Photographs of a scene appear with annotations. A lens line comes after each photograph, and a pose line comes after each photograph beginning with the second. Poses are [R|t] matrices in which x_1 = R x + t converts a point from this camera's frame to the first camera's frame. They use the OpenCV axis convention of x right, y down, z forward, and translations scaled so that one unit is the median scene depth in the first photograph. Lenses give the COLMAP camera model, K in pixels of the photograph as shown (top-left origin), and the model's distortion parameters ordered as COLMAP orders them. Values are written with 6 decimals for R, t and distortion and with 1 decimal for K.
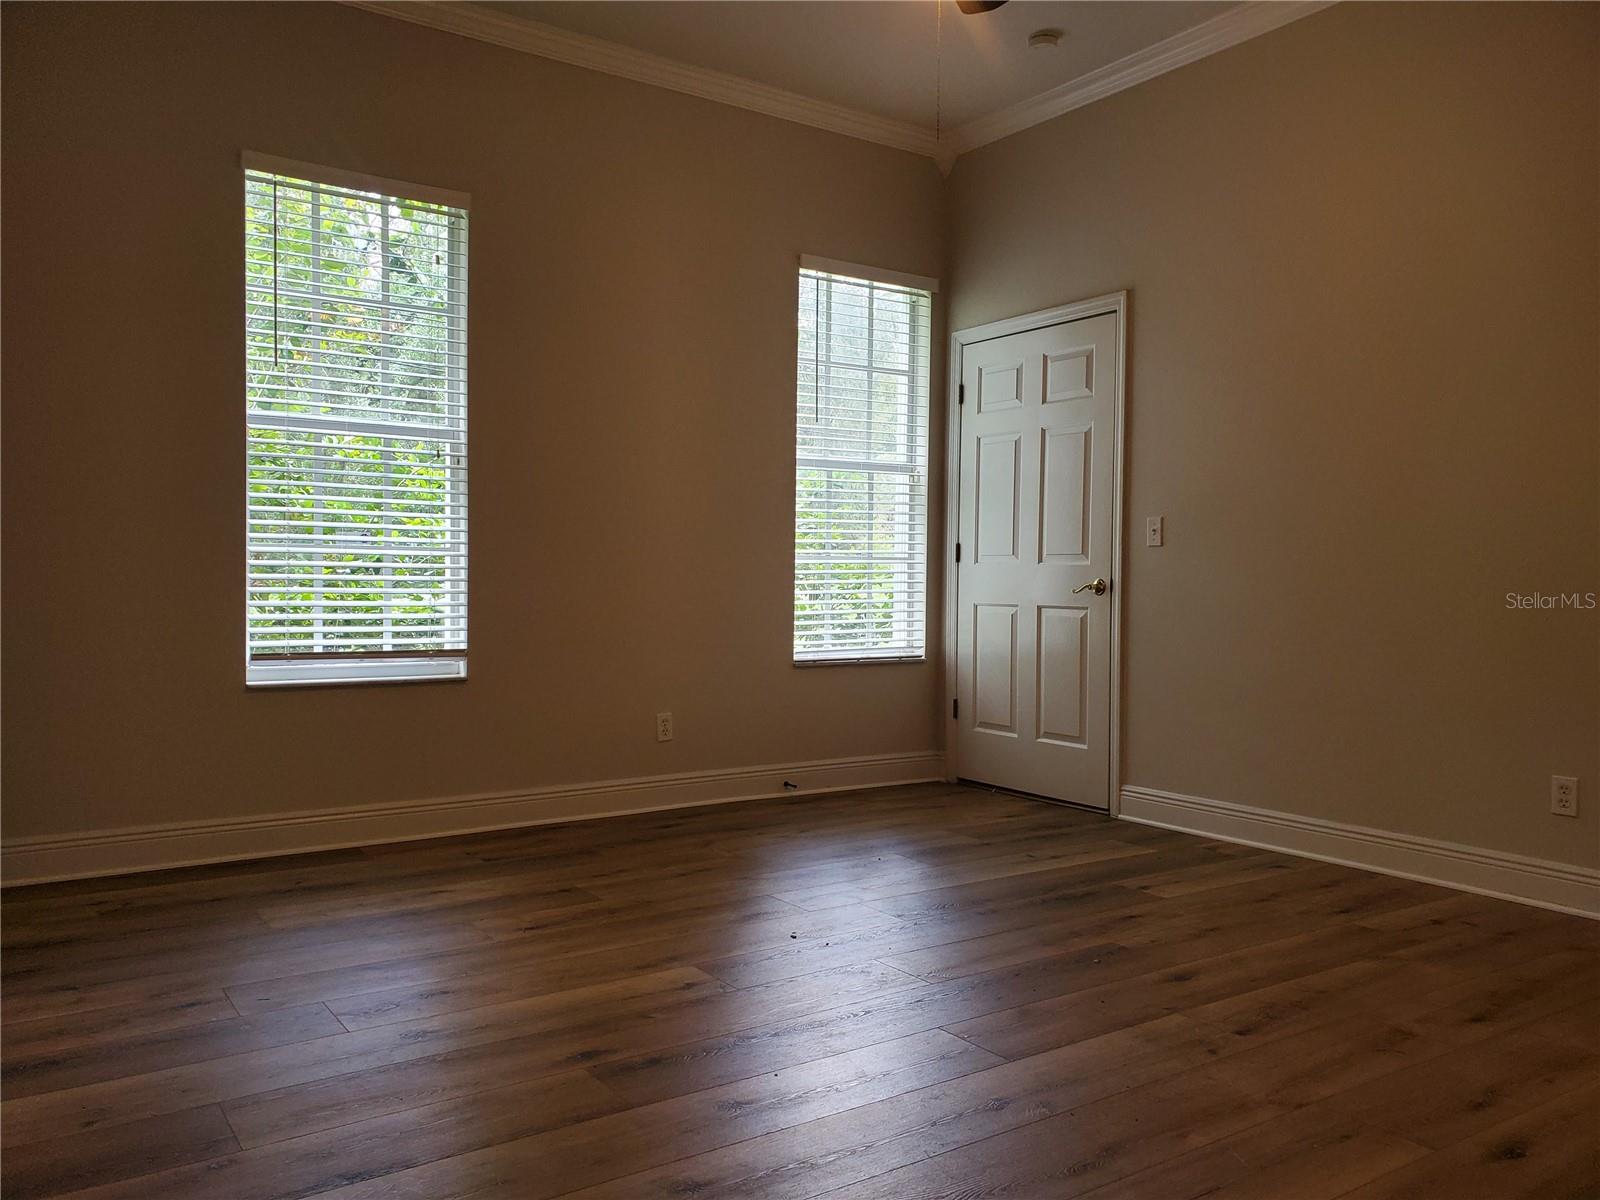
lens RADIAL K [[1249.9, 0, 808.2], [0, 1249.9, 603.9], [0, 0, 1]] dist [0.015606, 0.006514]
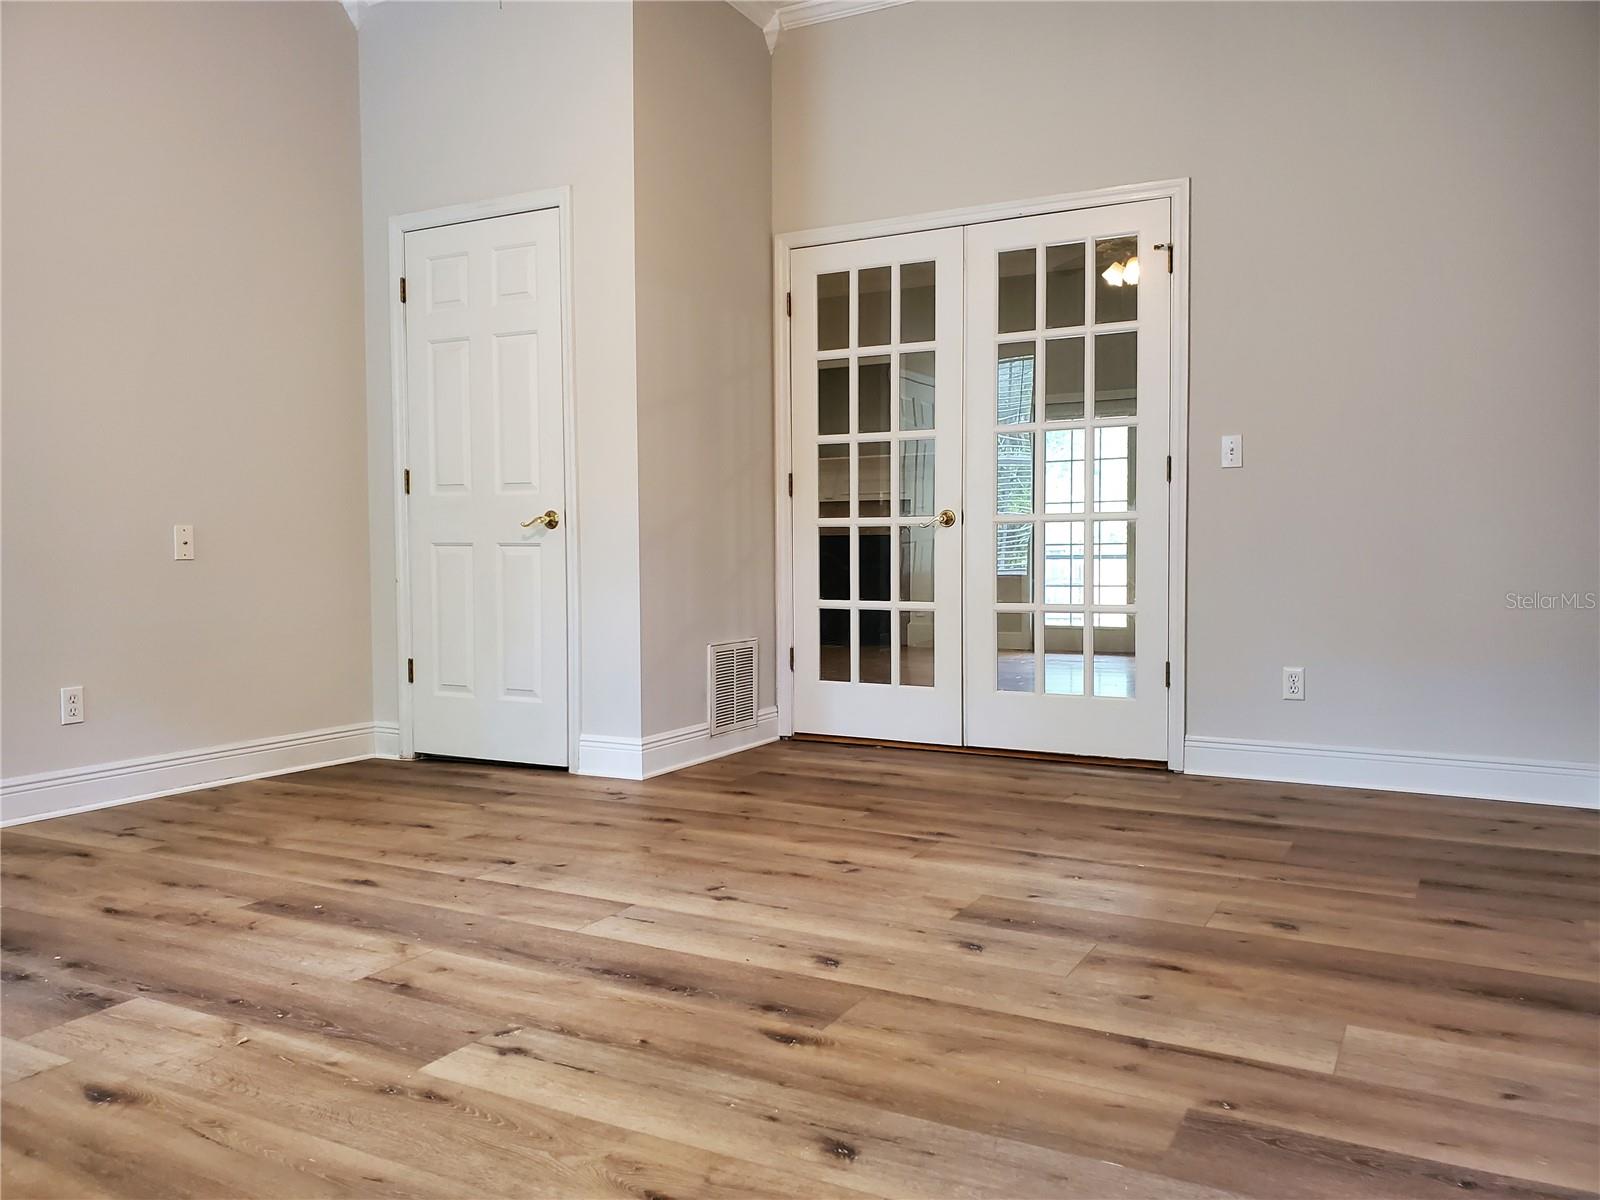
lens RADIAL K [[1249.9, 0, 799.5], [0, 1249.9, 609.6], [0, 0, 1]] dist [0.015606, 0.006514]
pose [[-0.457543, -0.052324, 0.887647, -0.745304], [0.017293, 0.997555, 0.067716, 0.010418], [-0.889019, 0.046333, -0.455520, 1.105772]]
